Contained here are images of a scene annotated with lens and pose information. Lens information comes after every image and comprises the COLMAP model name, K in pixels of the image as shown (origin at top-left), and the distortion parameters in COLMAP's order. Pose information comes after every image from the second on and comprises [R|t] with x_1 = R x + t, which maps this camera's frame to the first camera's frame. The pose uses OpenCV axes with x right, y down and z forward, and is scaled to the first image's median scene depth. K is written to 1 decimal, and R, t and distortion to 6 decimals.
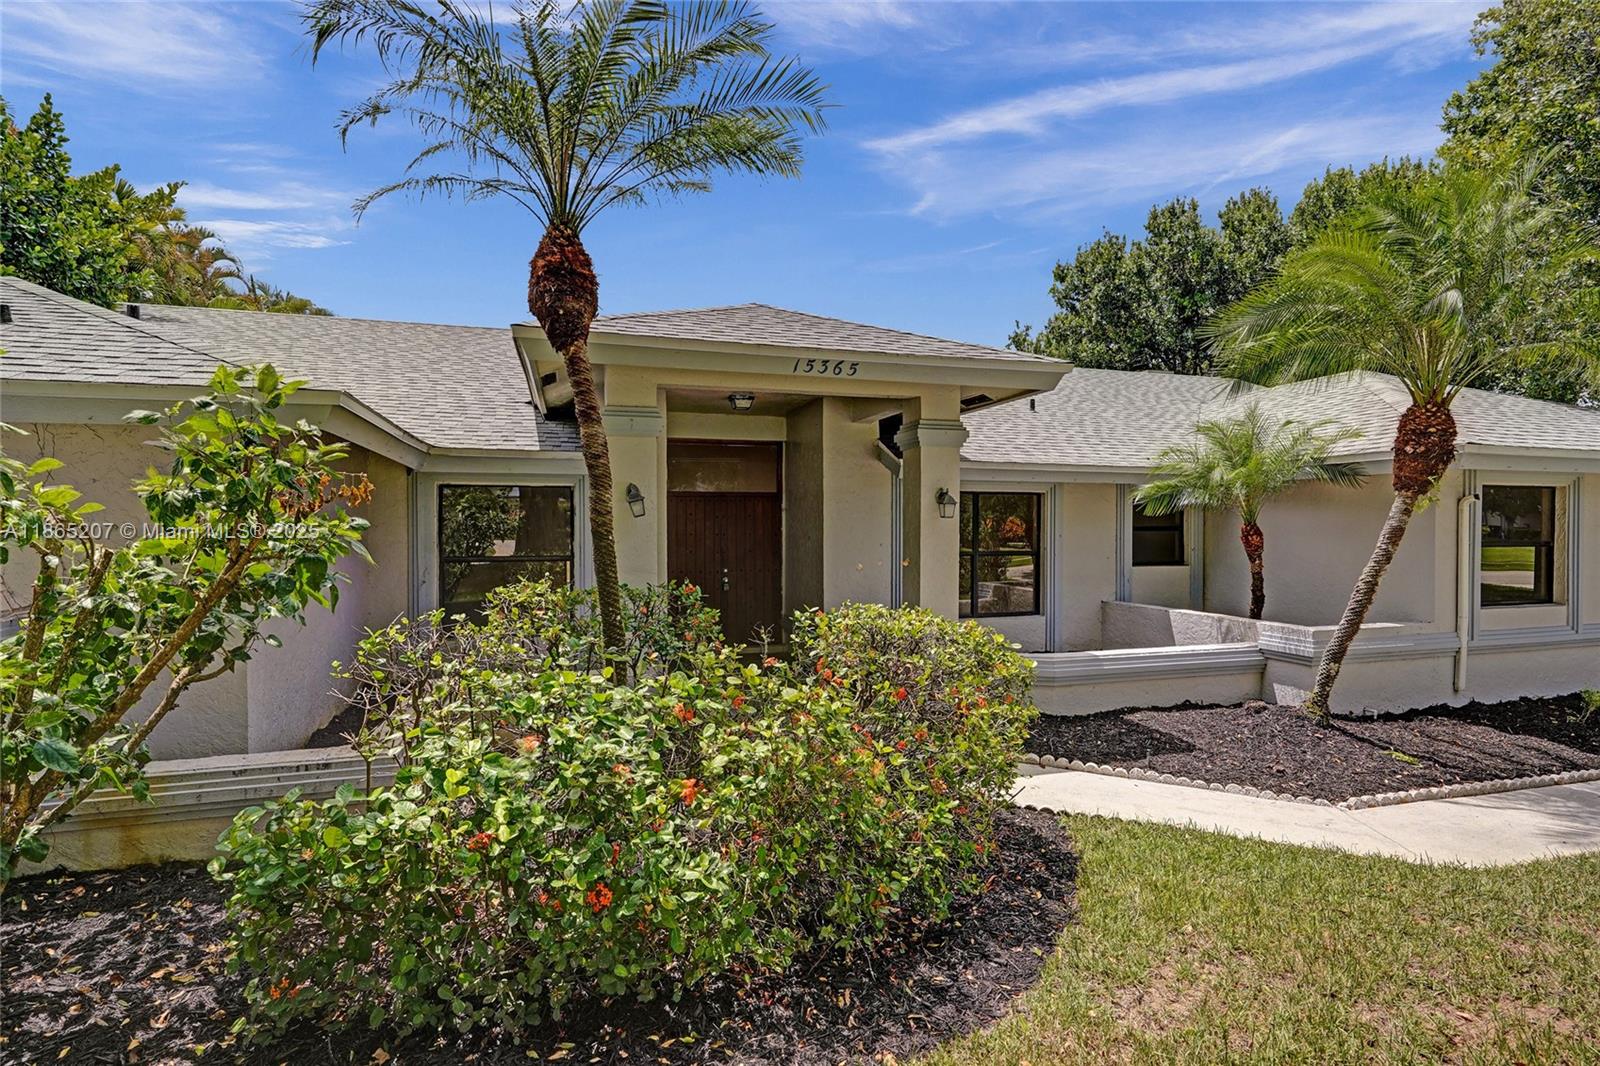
lens RADIAL K [[754.7, 0, 789.6], [0, 754.7, 531.8], [0, 0, 1]] dist [-0.028128, 0.010806]
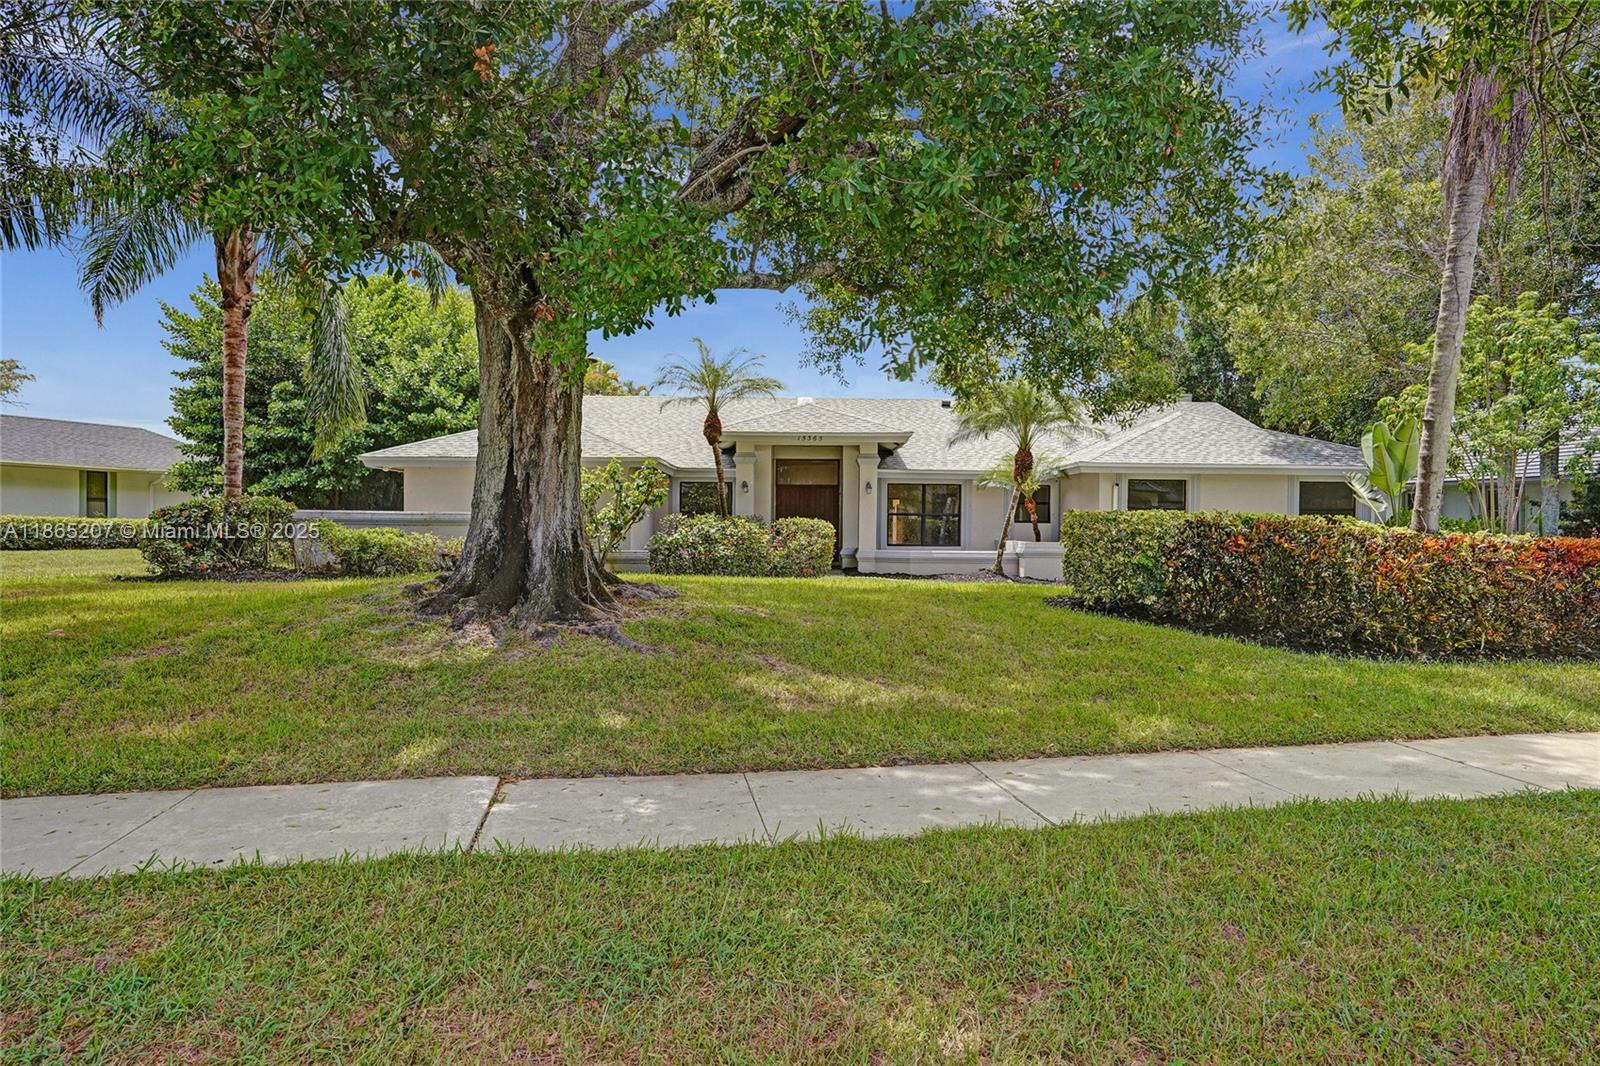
lens RADIAL K [[1005.7, 0, 802.7], [0, 1005.7, 535.2], [0, 0, 1]] dist [0.006239, 0.000240]
pose [[0.951191, 0.011371, -0.308394, 1.157398], [-0.013400, 0.999900, -0.004461, 0.152338], [0.308312, 0.008376, 0.951248, -2.500011]]
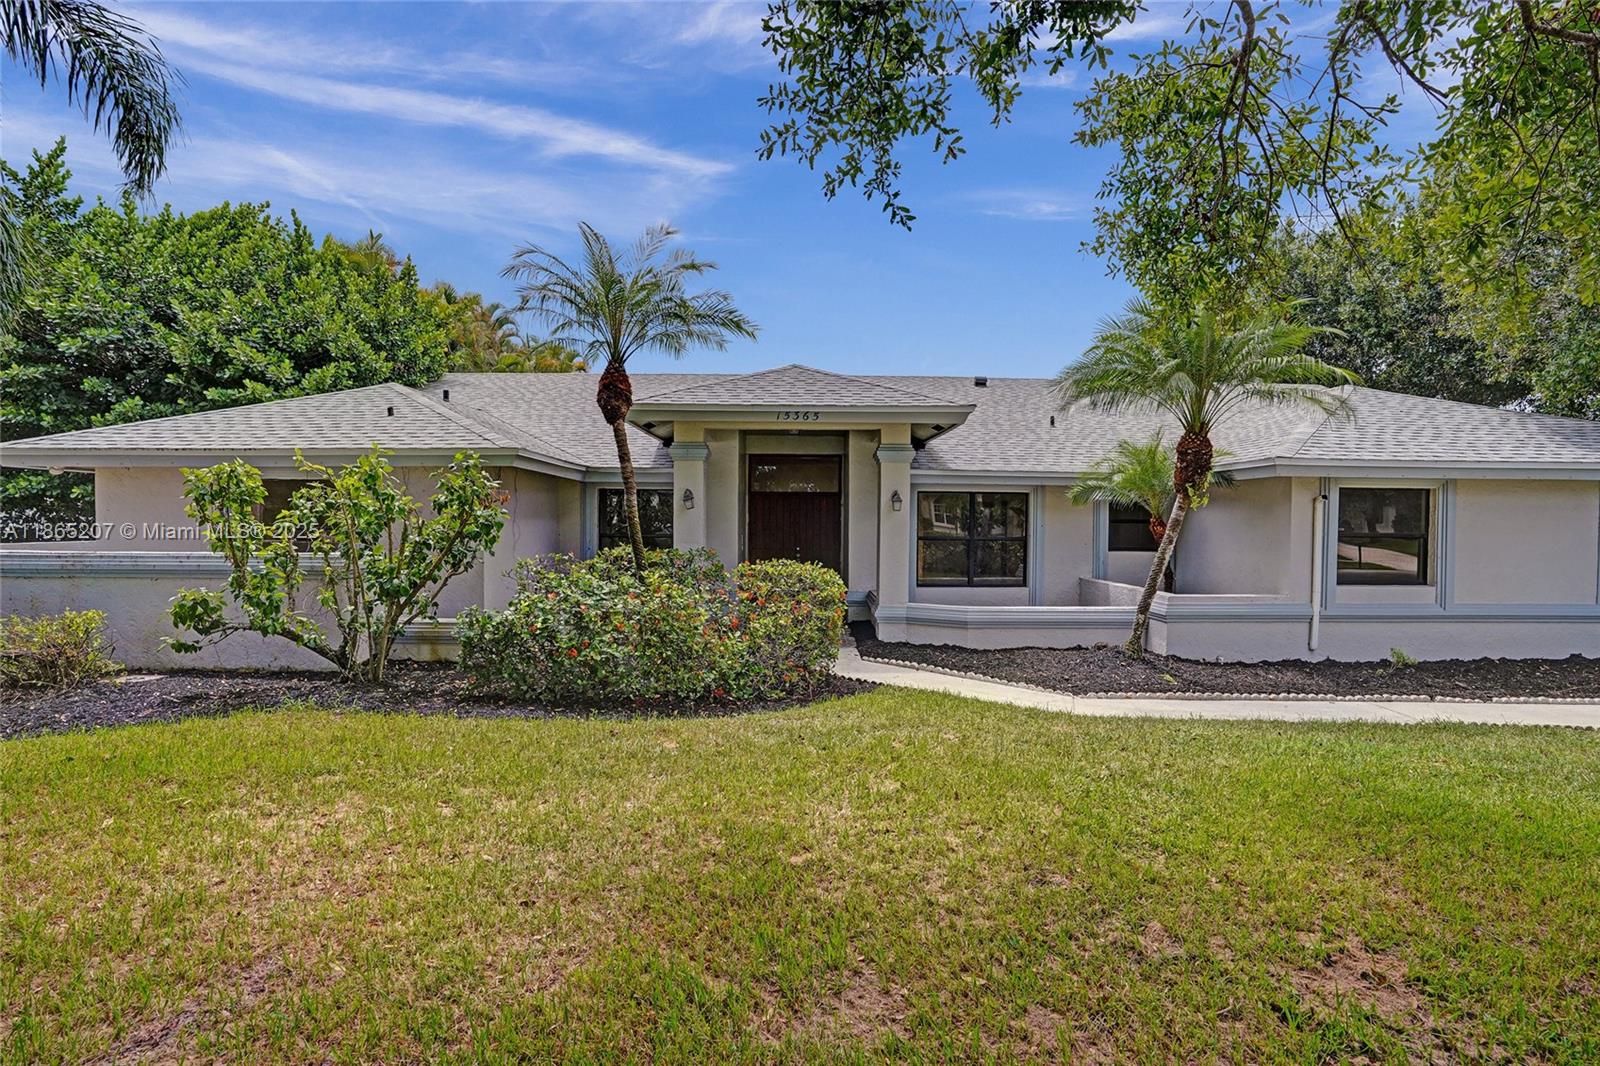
lens RADIAL K [[754.7, 0, 802.9], [0, 754.7, 533.8], [0, 0, 1]] dist [-0.028128, 0.010806]
pose [[0.954961, 0.016247, -0.296286, 0.535760], [-0.012389, 0.999812, 0.014893, 0.007176], [0.296473, -0.010551, 0.954983, -0.530191]]
